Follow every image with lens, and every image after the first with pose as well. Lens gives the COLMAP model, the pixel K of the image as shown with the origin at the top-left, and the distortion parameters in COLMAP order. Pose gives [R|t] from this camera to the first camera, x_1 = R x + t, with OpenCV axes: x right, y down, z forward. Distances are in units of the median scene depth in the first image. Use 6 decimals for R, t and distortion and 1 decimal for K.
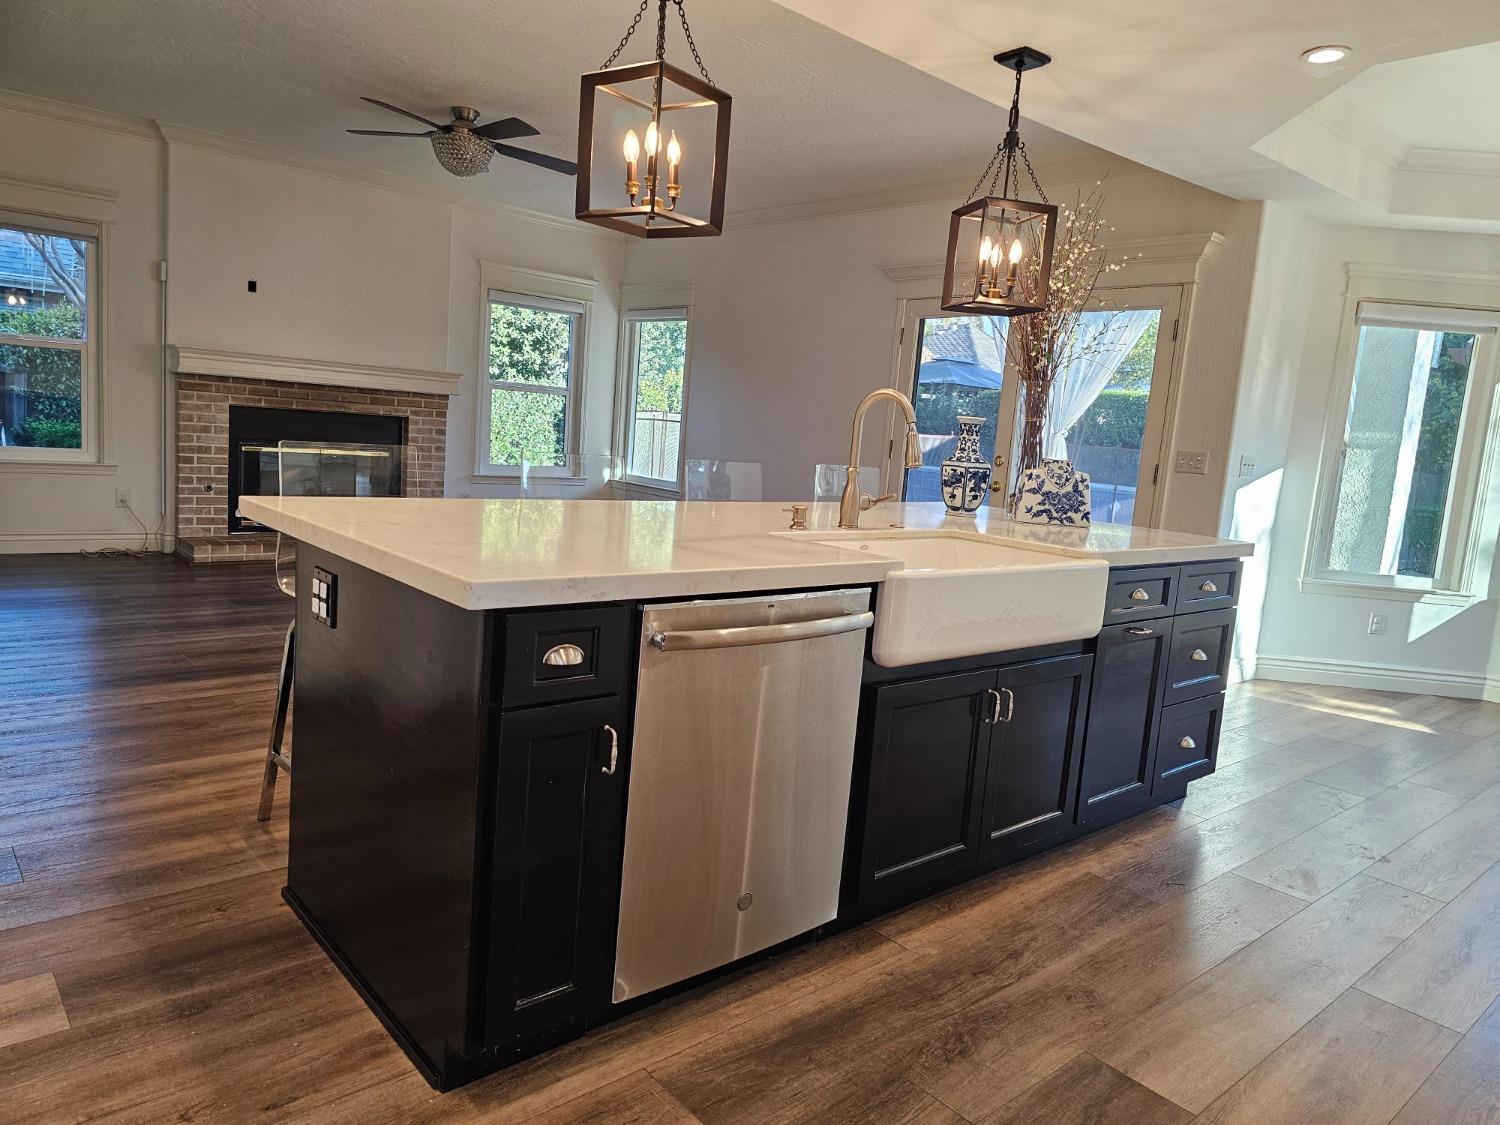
lens RADIAL K [[1005.5, 0, 760.7], [0, 1005.5, 556.7], [0, 0, 1]] dist [0.062901, -0.064144]
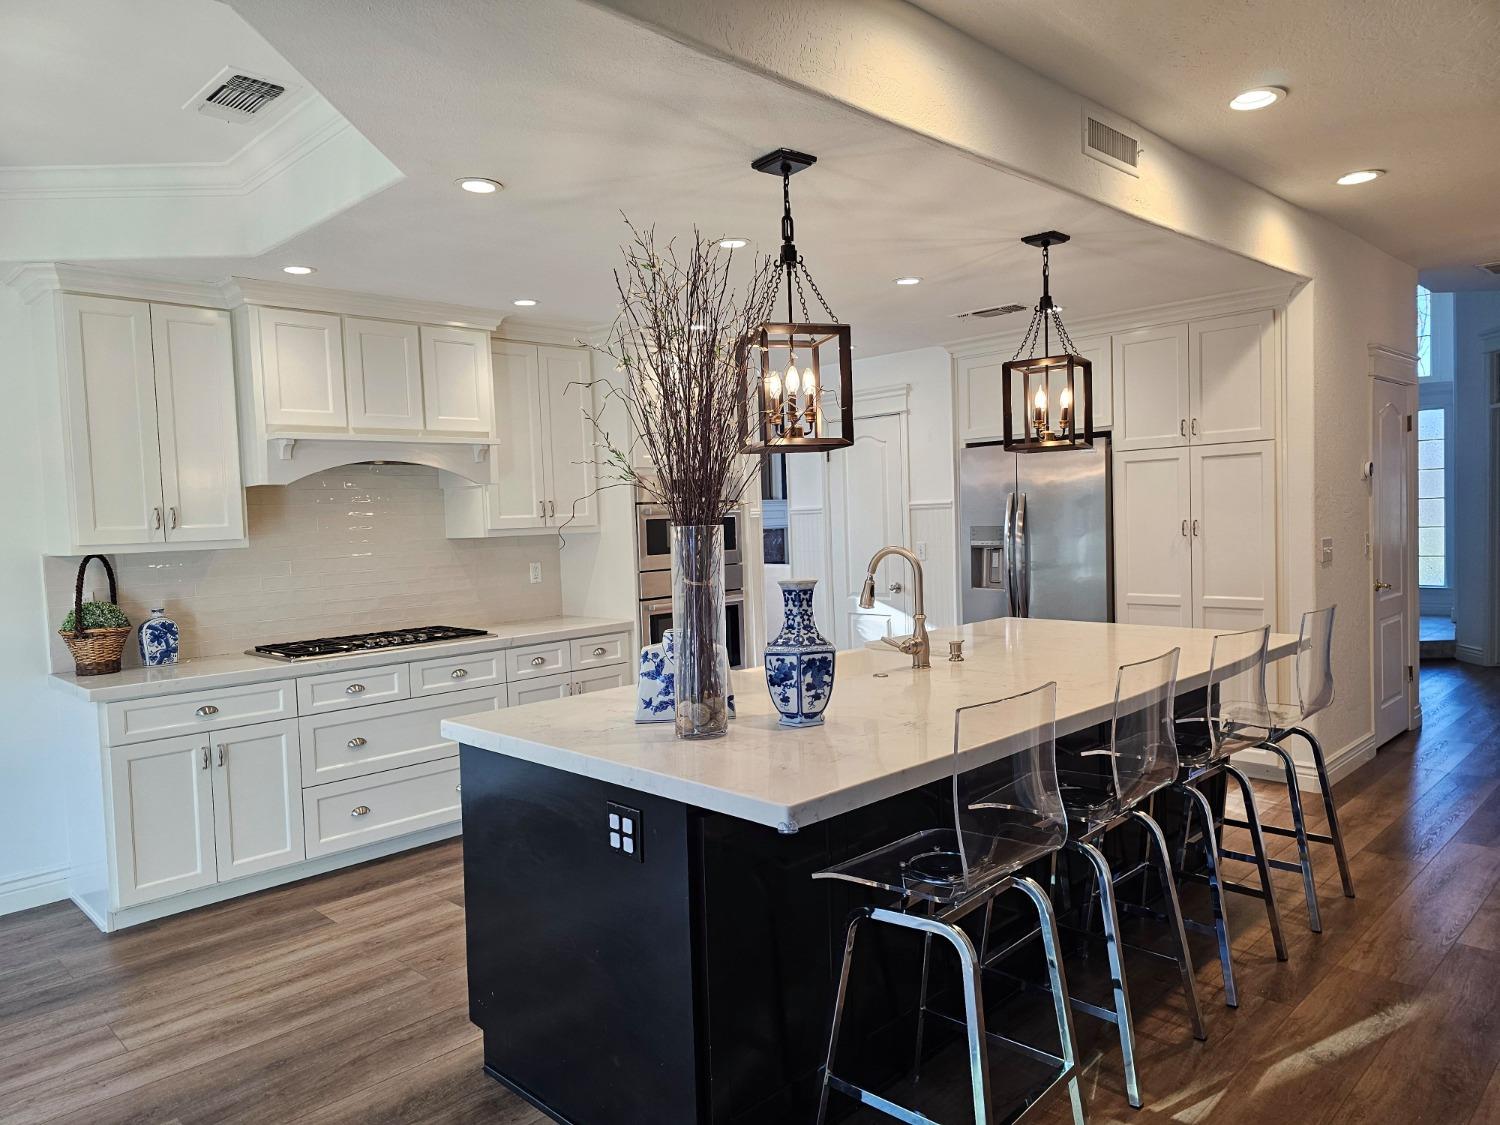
lens RADIAL K [[1005.4, 0, 750.7], [0, 1005.4, 564.6], [0, 0, 1]] dist [0.058783, -0.052994]
pose [[-0.997205, -0.040601, -0.062719, 0.314349], [-0.051179, 0.982787, 0.177510, -0.296151], [0.054432, 0.180224, -0.982118, 1.841846]]
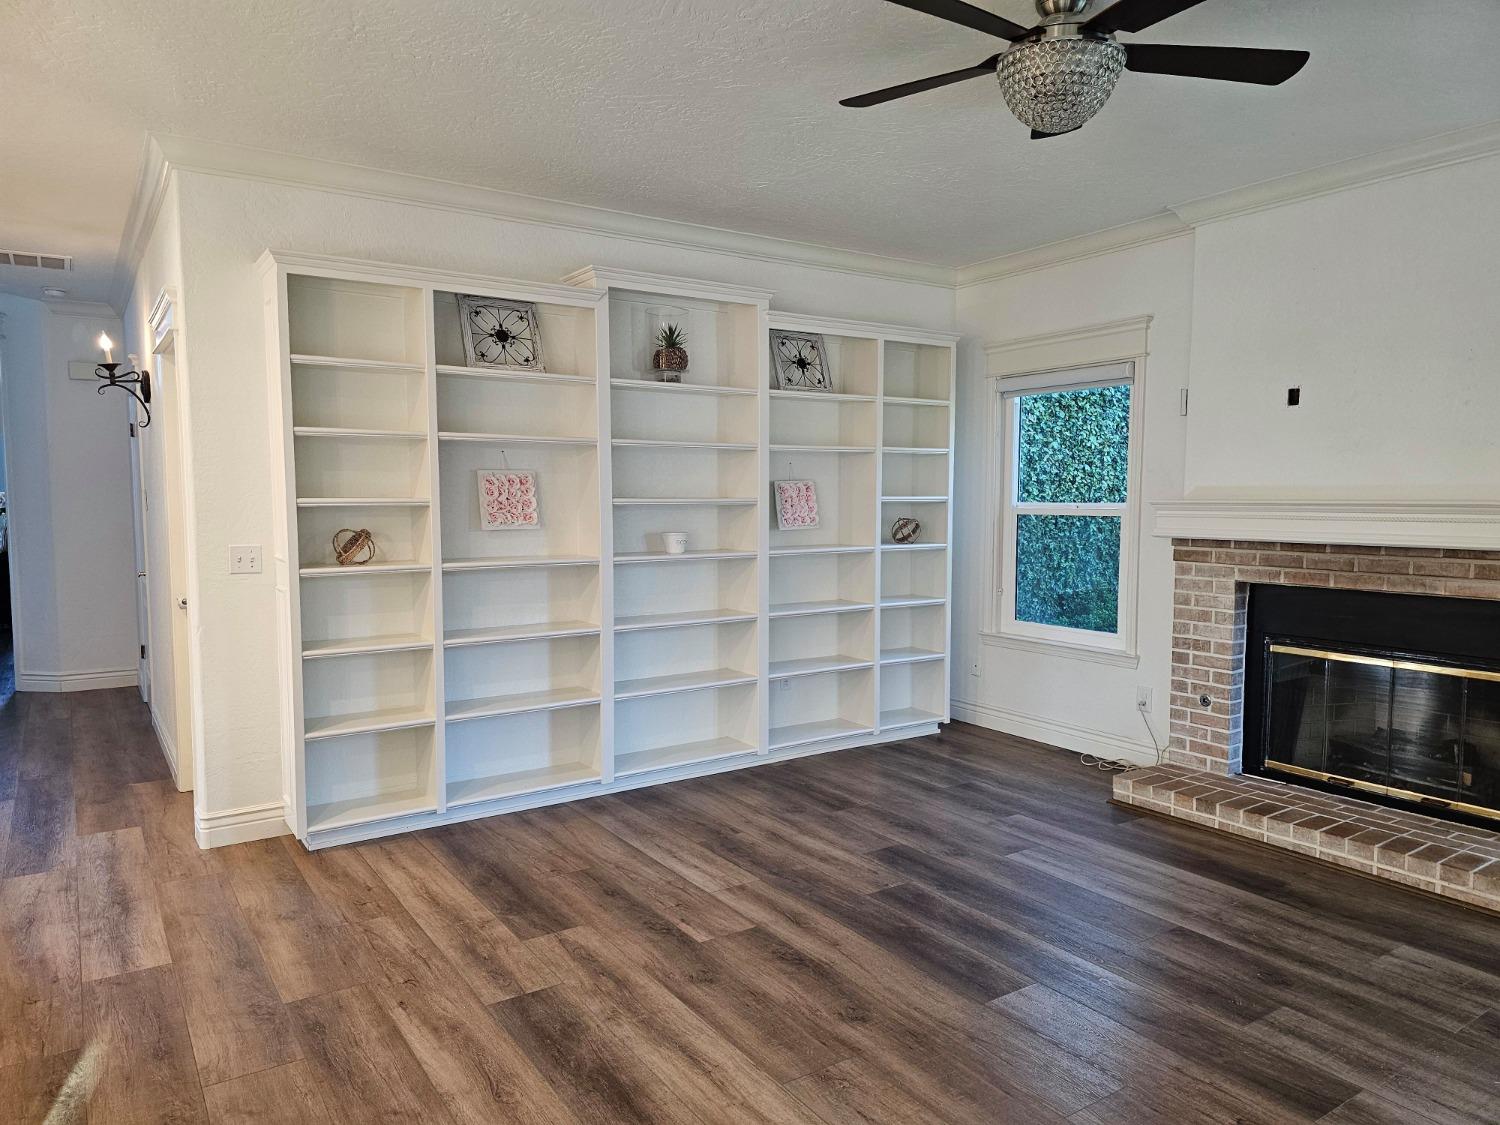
lens RADIAL K [[1004.1, 0, 747.3], [0, 1004.1, 575.3], [0, 0, 1]] dist [0.070668, -0.071275]
pose [[-0.131709, 0.000887, -0.991288, 0.373167], [-0.140798, 0.989844, 0.019593, -0.253489], [0.981238, 0.142152, -0.130247, 1.618364]]
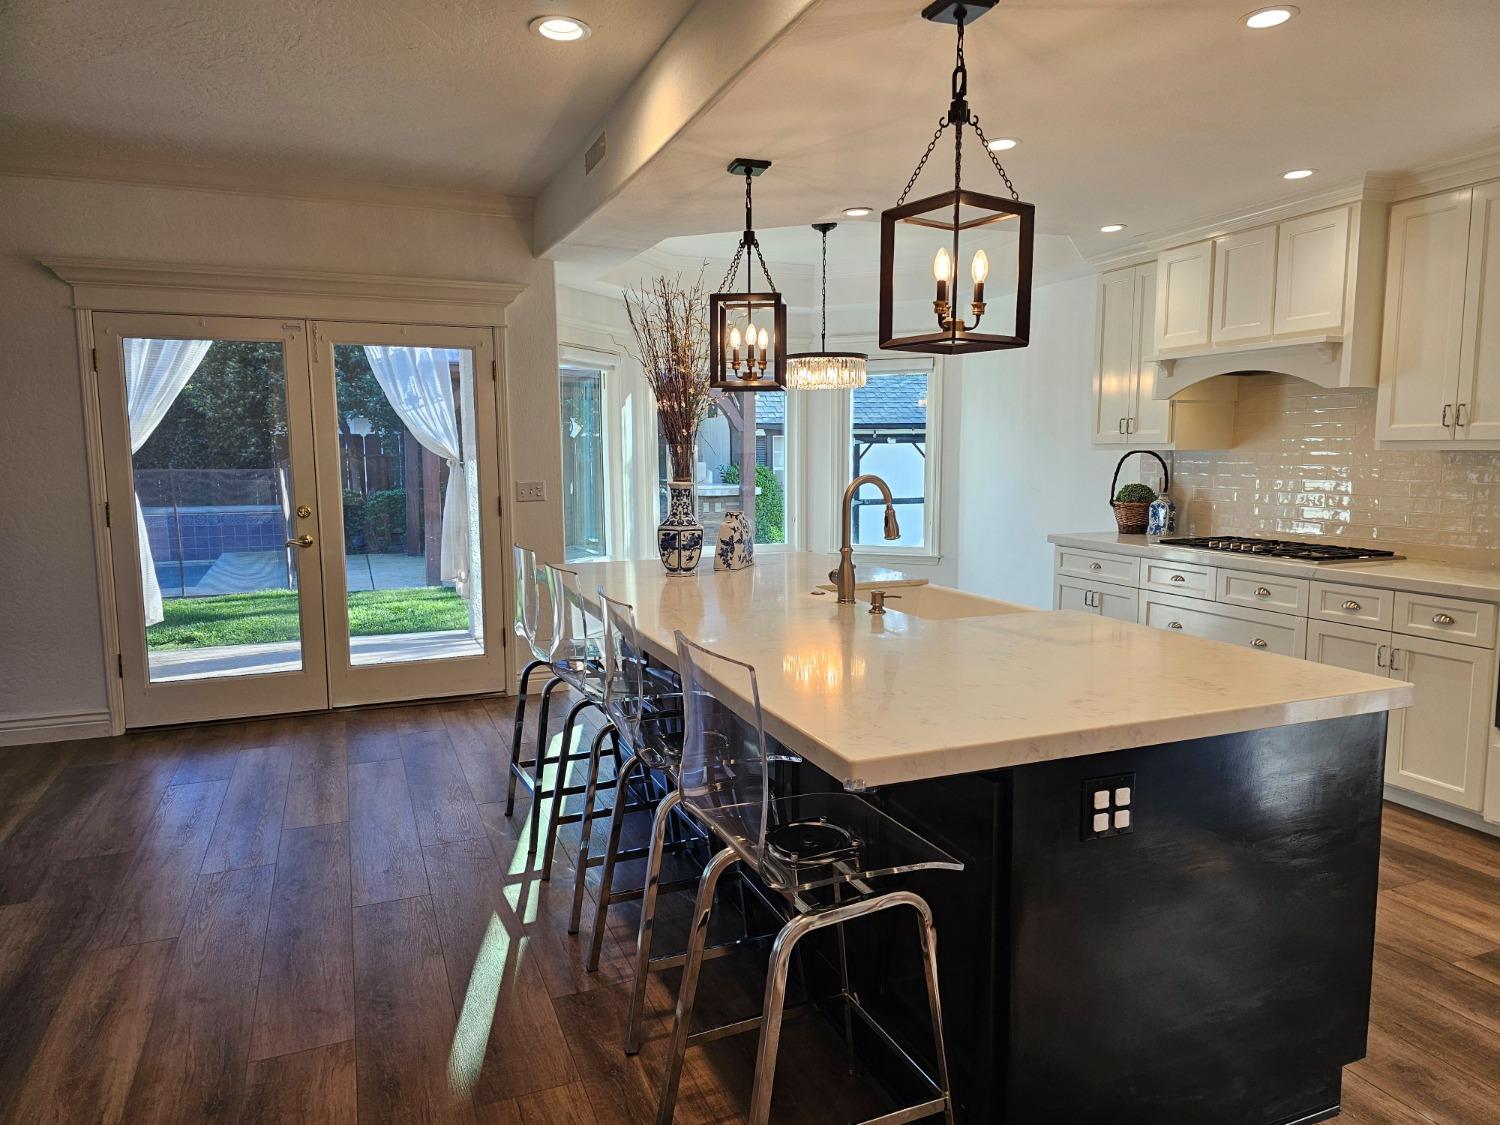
lens RADIAL K [[1001.2, 0, 757.0], [0, 1001.2, 562.5], [0, 0, 1]] dist [0.065130, -0.065261]
pose [[0.322703, -0.186884, 0.927867, -0.828162], [0.155925, 0.977416, 0.142634, -0.212655], [-0.933569, 0.098649, 0.344555, 0.631628]]
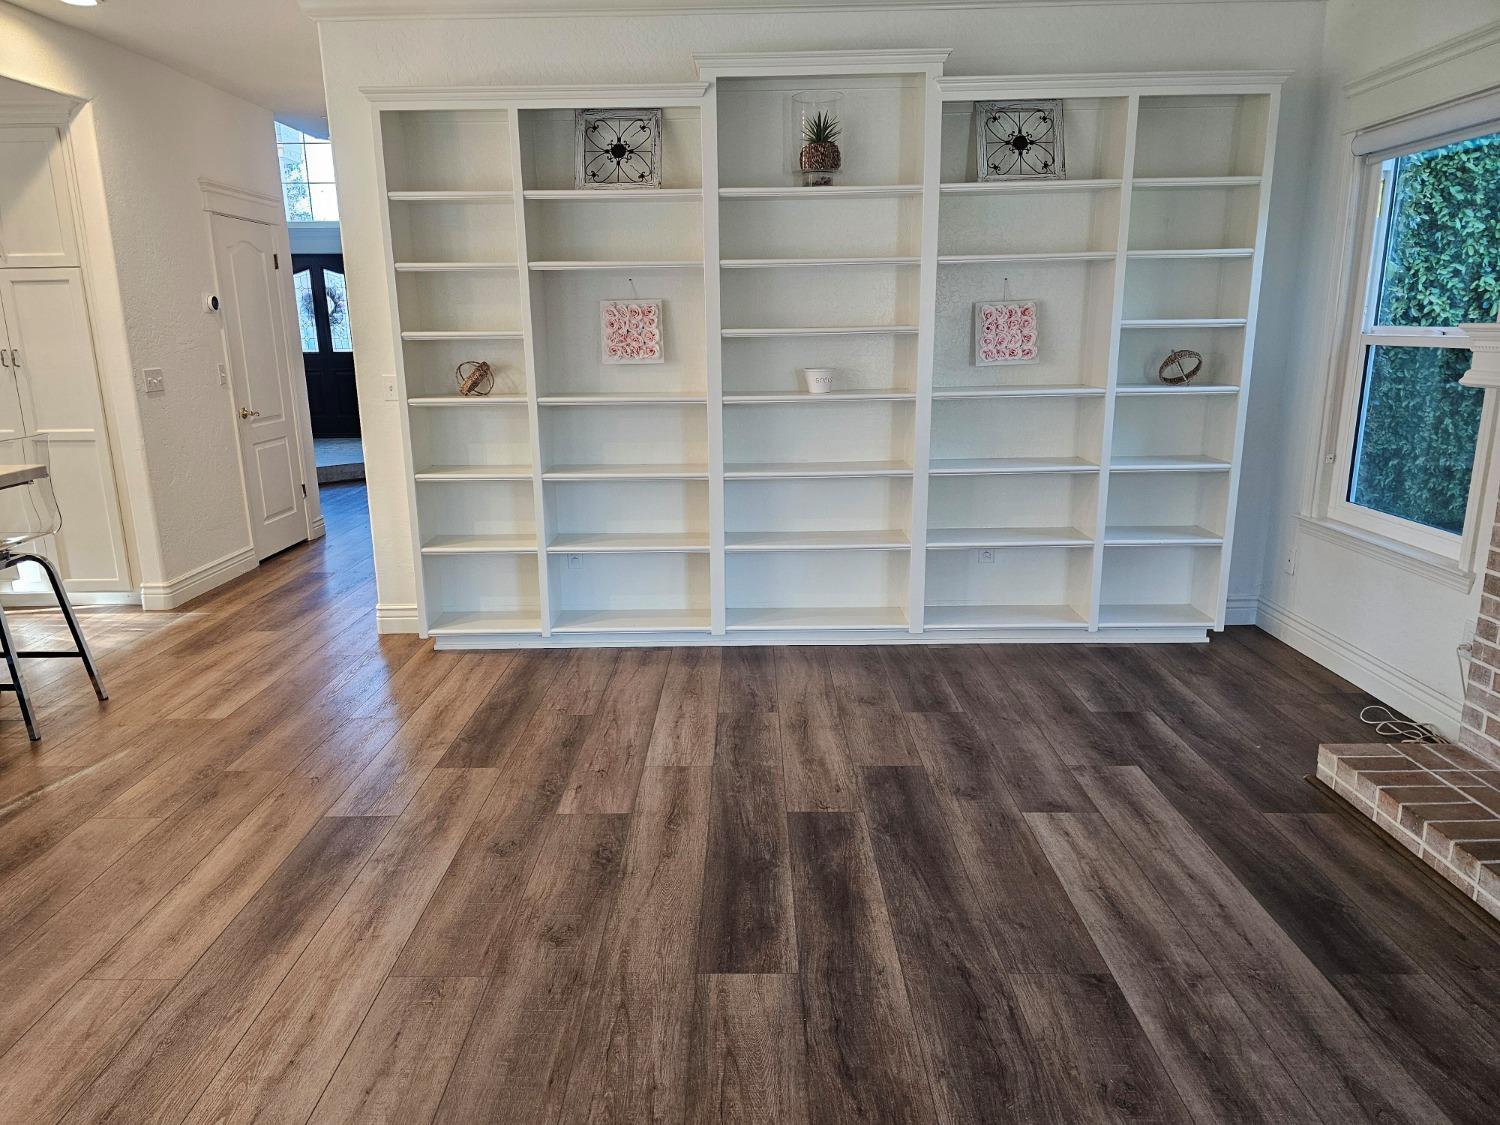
lens RADIAL K [[999.8, 0, 739.1], [0, 999.8, 572.1], [0, 0, 1]] dist [0.071140, -0.069706]
pose [[-0.668570, 0.108647, -0.735670, -0.046140], [-0.138414, 0.953802, 0.266652, -0.355059], [0.730654, 0.280102, -0.622645, 2.126663]]
